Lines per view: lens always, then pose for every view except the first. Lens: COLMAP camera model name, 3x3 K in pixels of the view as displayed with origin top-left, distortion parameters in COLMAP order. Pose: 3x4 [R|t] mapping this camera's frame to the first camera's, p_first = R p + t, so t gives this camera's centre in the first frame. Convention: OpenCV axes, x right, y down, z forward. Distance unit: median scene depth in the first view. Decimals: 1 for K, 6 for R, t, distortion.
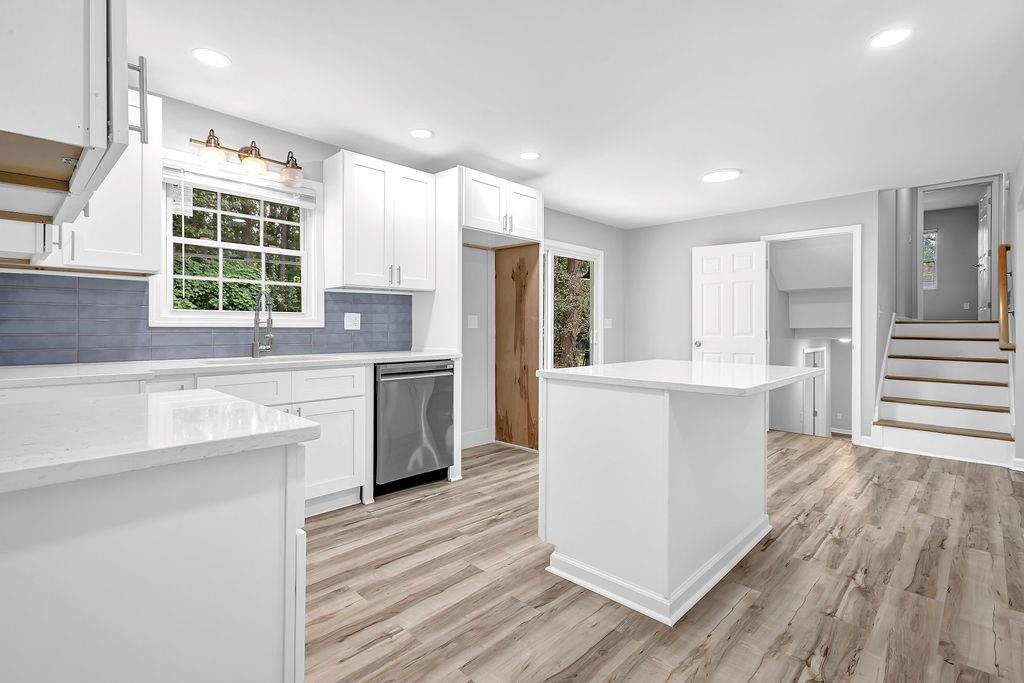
lens RADIAL K [[481.7, 0, 508.9], [0, 481.7, 326.8], [0, 0, 1]] dist [0.012722, -0.000525]
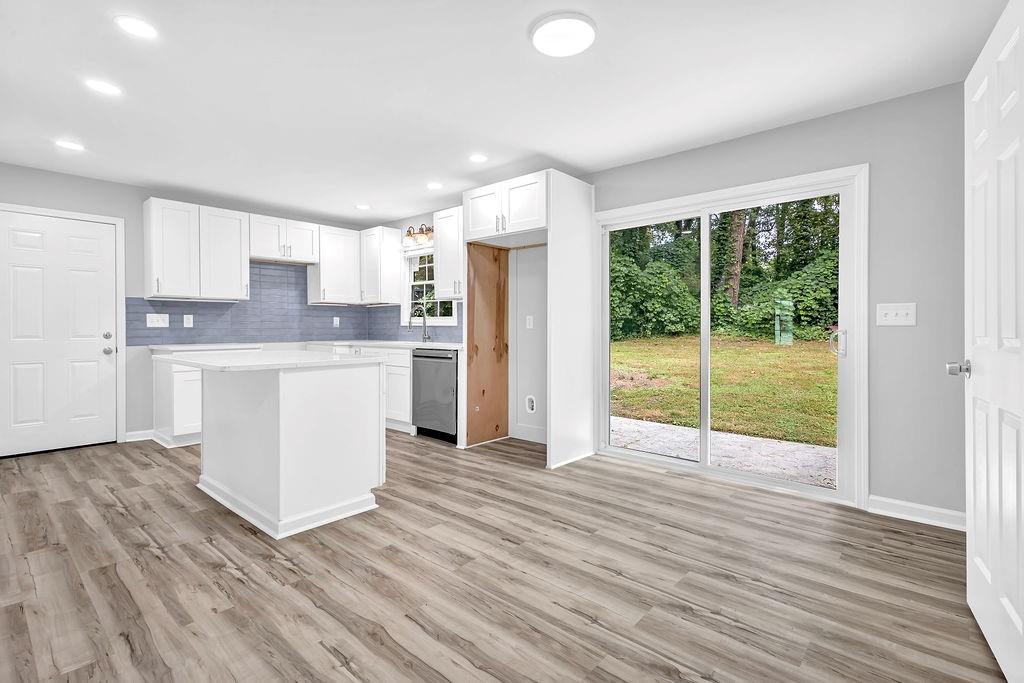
lens RADIAL K [[481.7, 0, 509.8], [0, 481.7, 331.7], [0, 0, 1]] dist [0.012722, -0.000525]
pose [[0.047418, 0.005216, -0.998862, 1.636433], [0.000668, 0.999986, 0.005254, 0.016776], [0.998875, -0.000916, 0.047414, 1.544578]]
